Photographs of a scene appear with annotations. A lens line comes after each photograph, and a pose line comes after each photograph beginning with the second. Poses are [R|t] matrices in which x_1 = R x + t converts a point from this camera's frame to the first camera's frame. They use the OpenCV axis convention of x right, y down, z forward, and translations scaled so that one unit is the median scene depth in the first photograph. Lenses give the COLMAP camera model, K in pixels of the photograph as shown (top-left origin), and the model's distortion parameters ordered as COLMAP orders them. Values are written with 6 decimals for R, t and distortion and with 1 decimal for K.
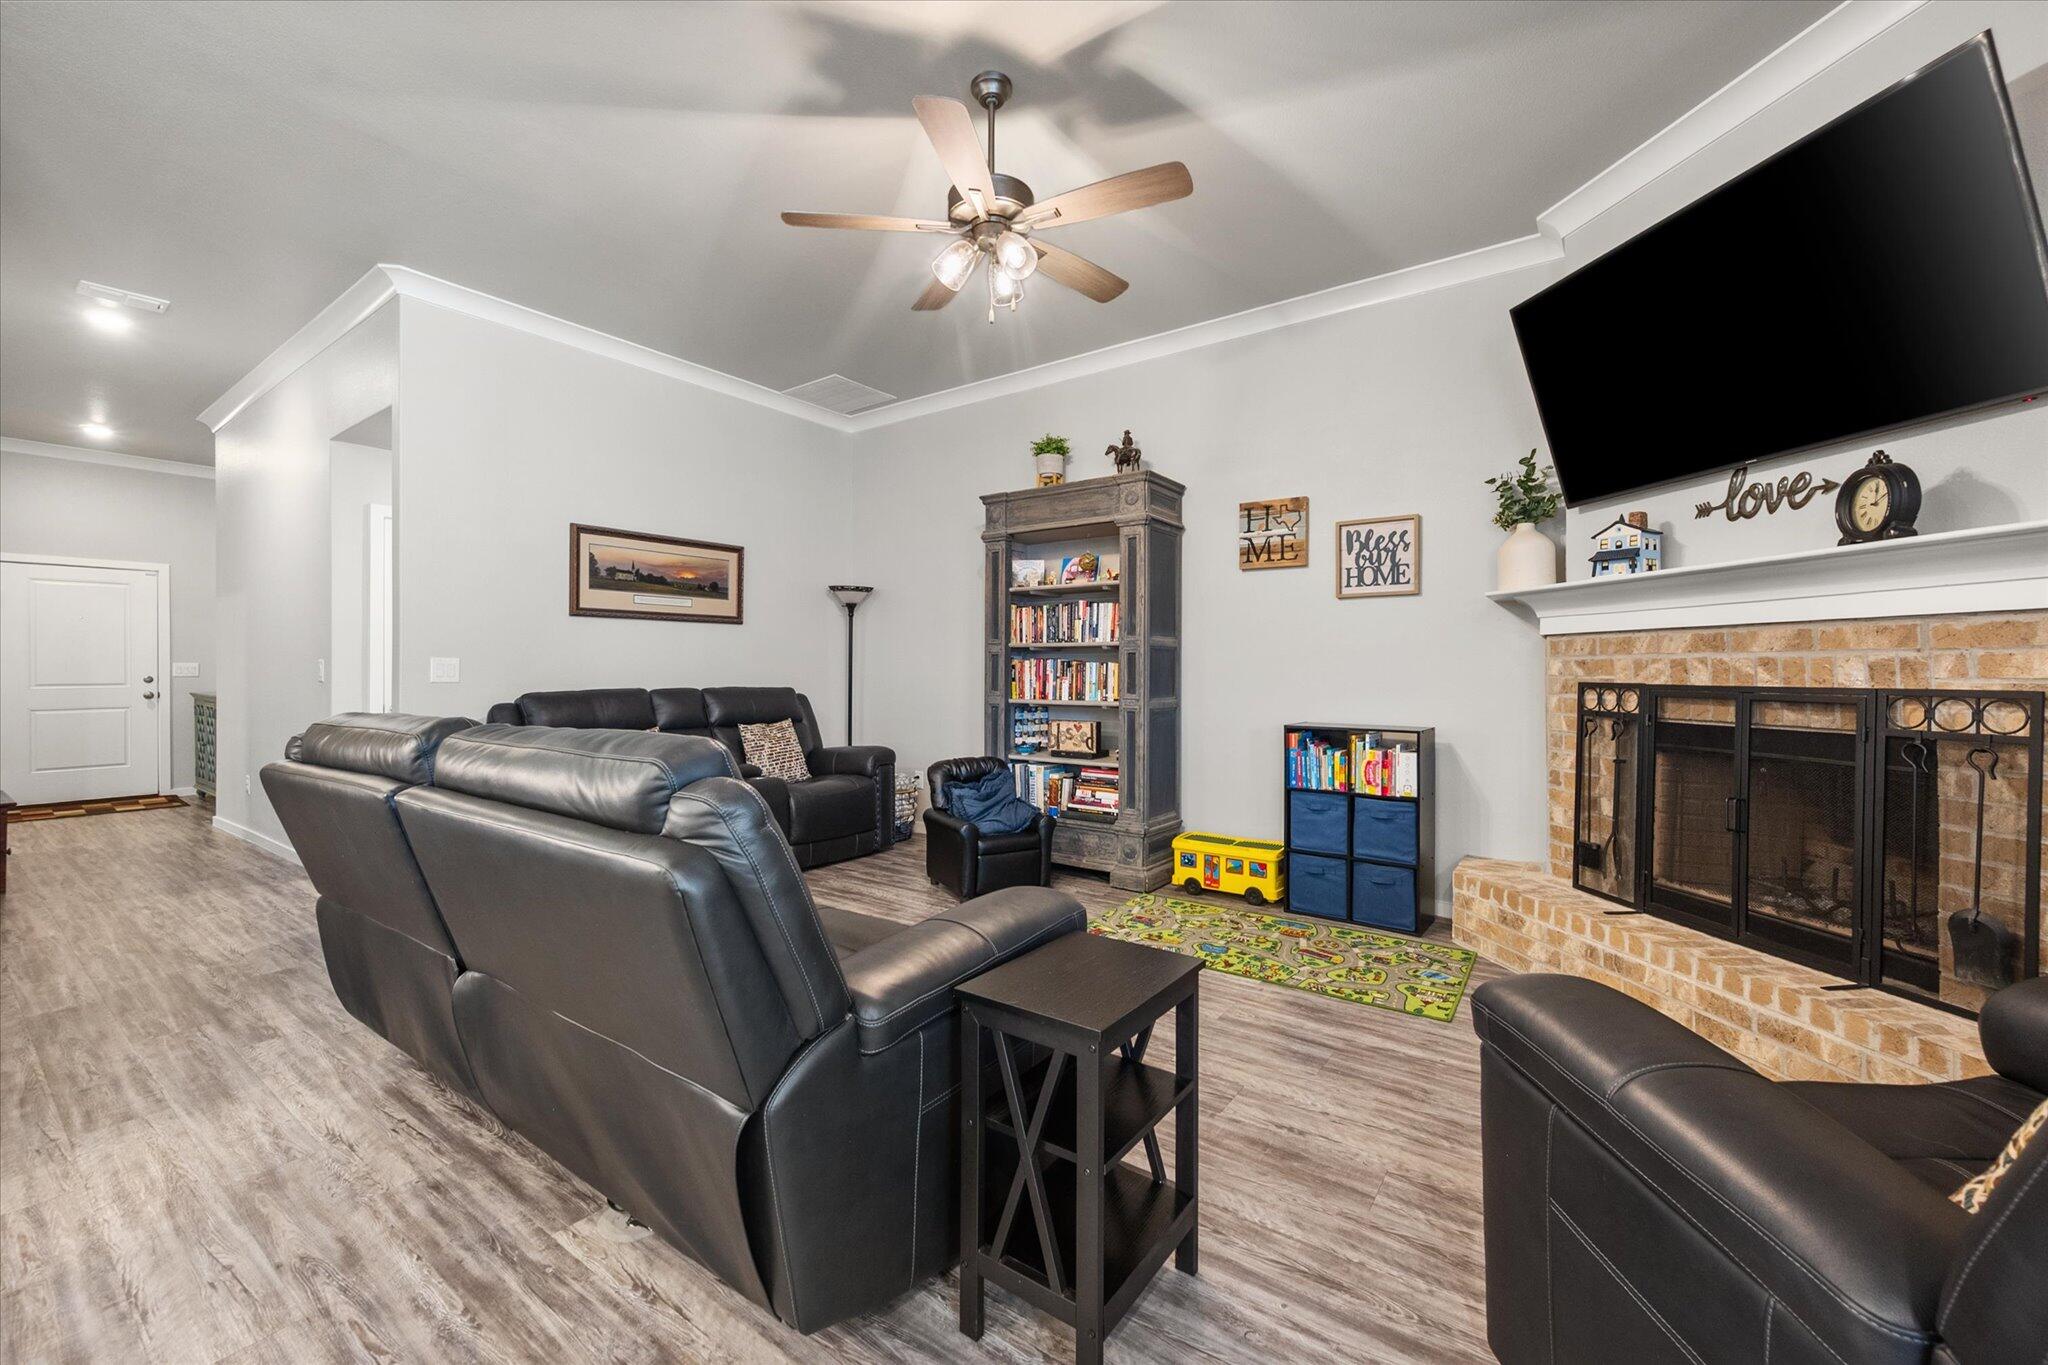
lens RADIAL K [[817.7, 0, 1025.9], [0, 817.7, 670.4], [0, 0, 1]] dist [-0.000120, -0.000001]
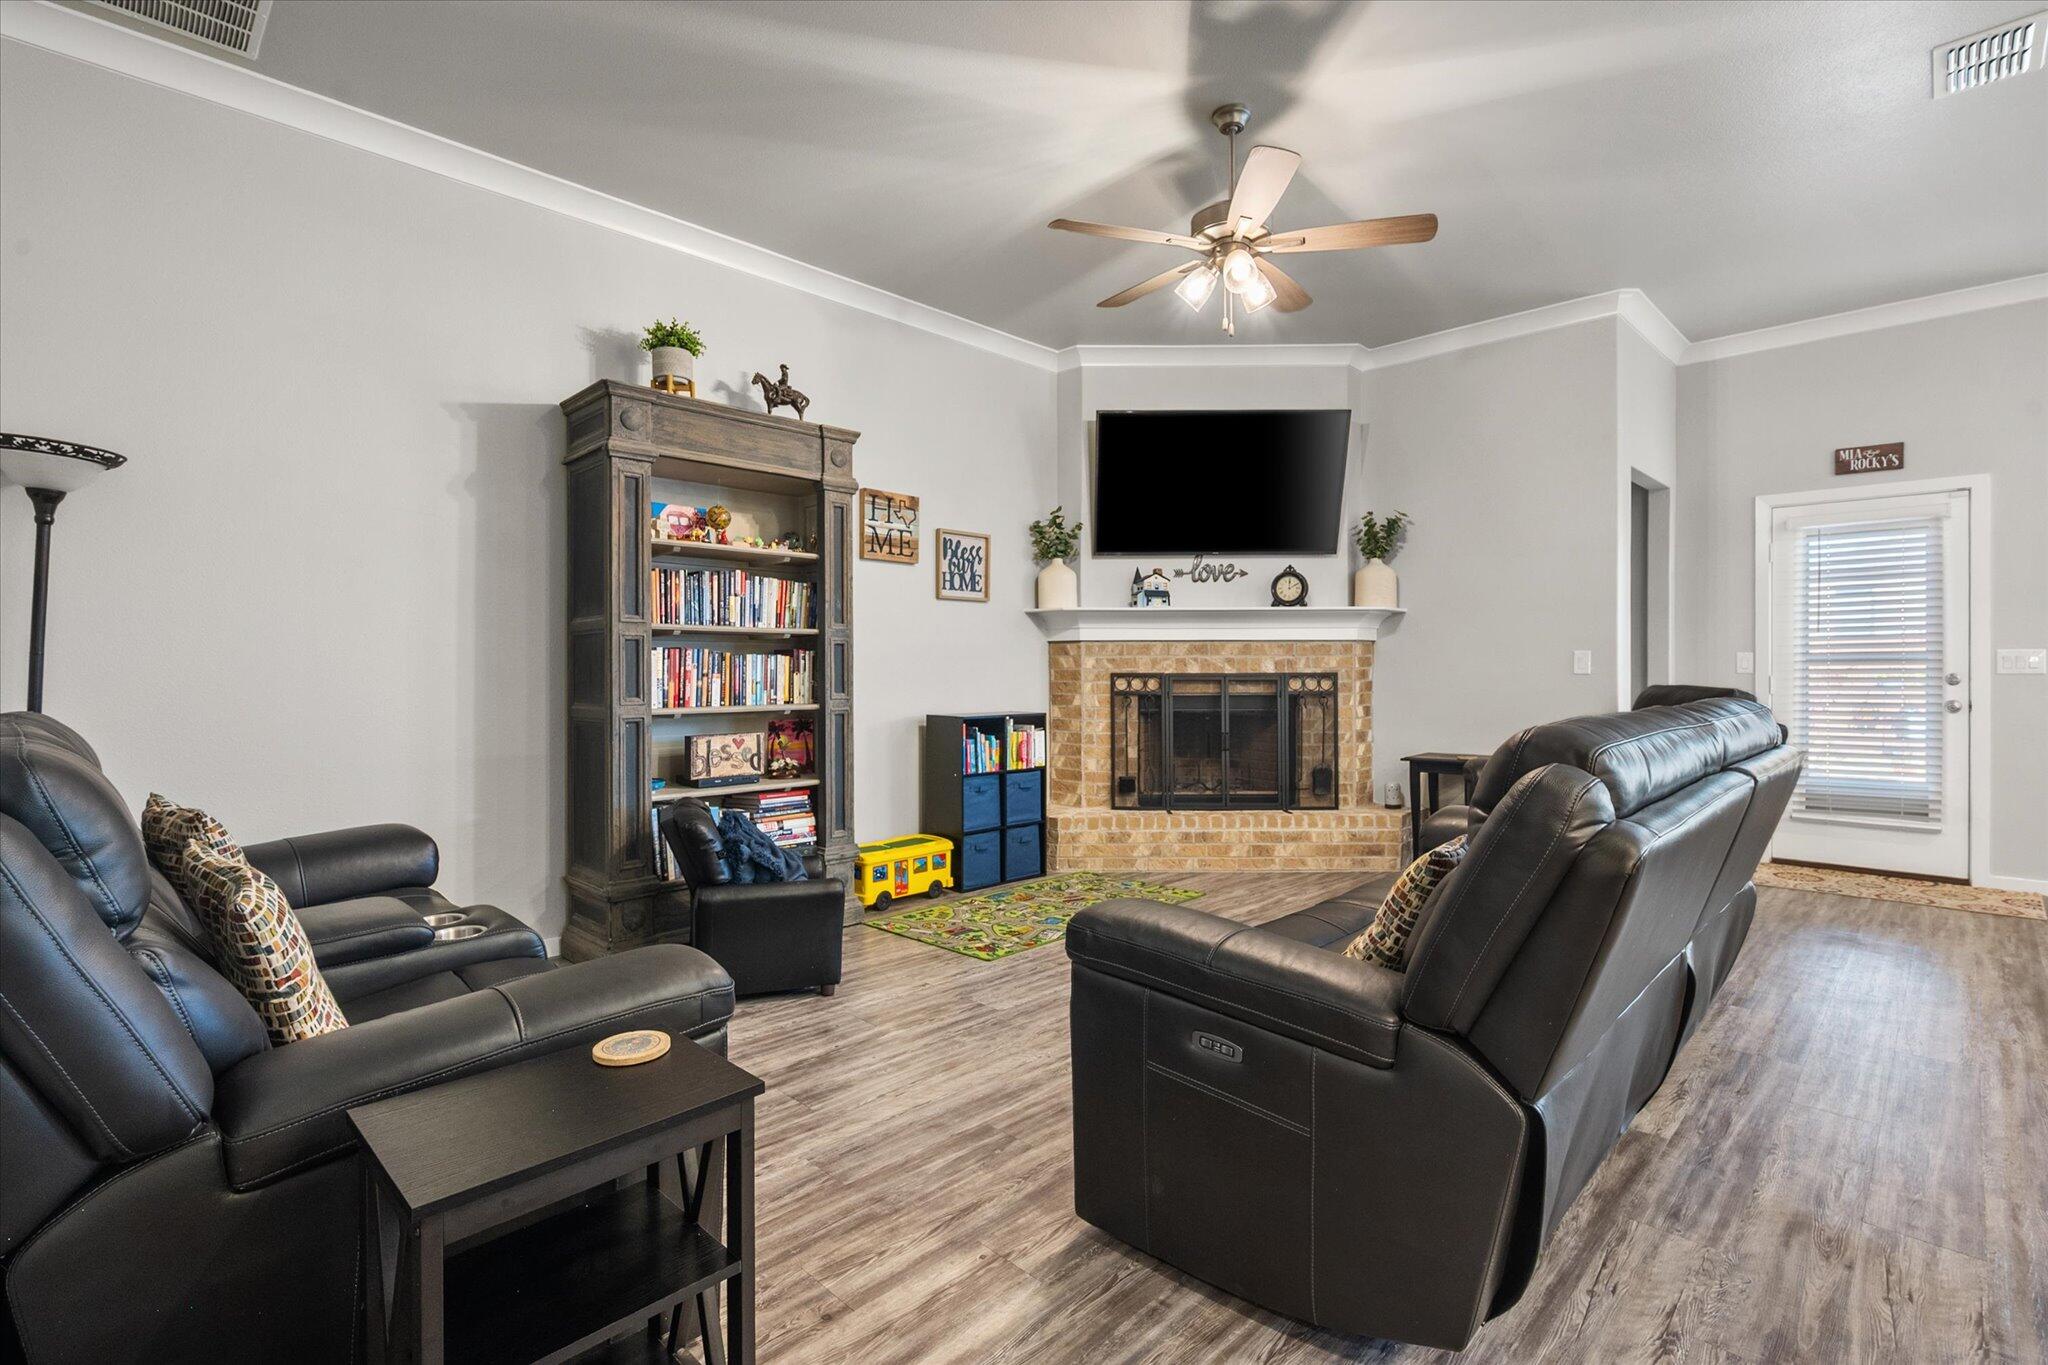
lens RADIAL K [[958.9, 0, 1021.4], [0, 958.9, 668.5], [0, 0, 1]] dist [0.000402, 0.000026]
pose [[0.151179, 0.000108, 0.988506, -0.872319], [0.002868, 0.999996, -0.000548, 0.005270], [-0.988502, 0.002918, 0.151178, 0.715971]]
